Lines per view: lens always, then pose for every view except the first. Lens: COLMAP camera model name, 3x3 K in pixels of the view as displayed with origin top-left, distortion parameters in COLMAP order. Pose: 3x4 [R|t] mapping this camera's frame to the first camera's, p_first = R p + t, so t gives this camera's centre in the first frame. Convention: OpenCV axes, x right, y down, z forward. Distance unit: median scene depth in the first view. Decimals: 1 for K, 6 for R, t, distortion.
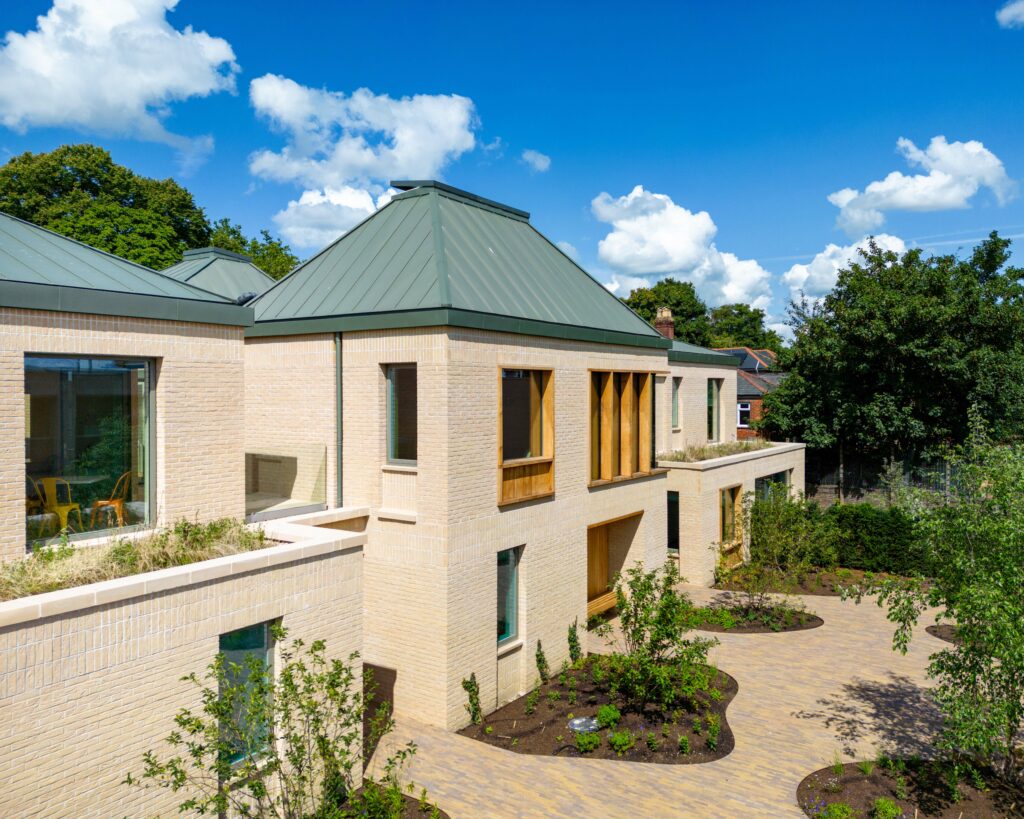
lens RADIAL K [[772.7, 0, 515.6], [0, 772.7, 408.1], [0, 0, 1]] dist [0.007169, 0.000954]
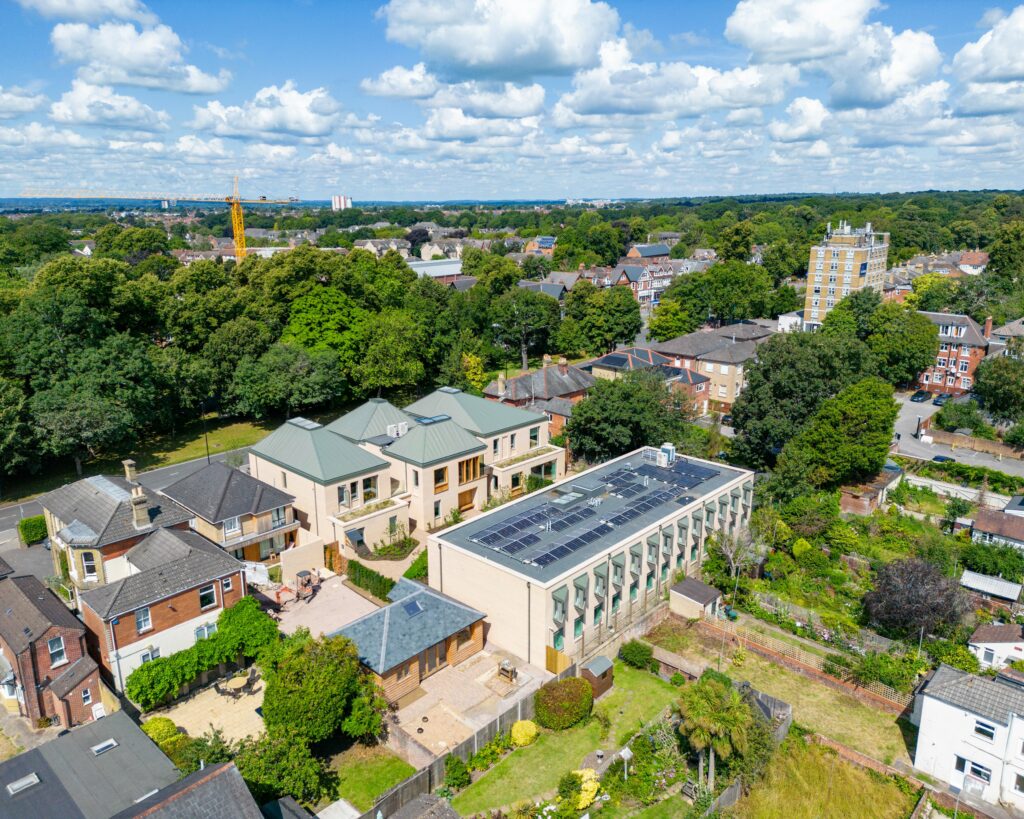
lens RADIAL K [[772.7, 0, 510.3], [0, 772.7, 407.3], [0, 0, 1]] dist [0.007169, 0.000954]
pose [[0.987361, 0.037554, -0.153972, 1.371130], [-0.000441, 0.972167, 0.234288, -1.808871], [0.158485, -0.231259, 0.959897, -4.171027]]
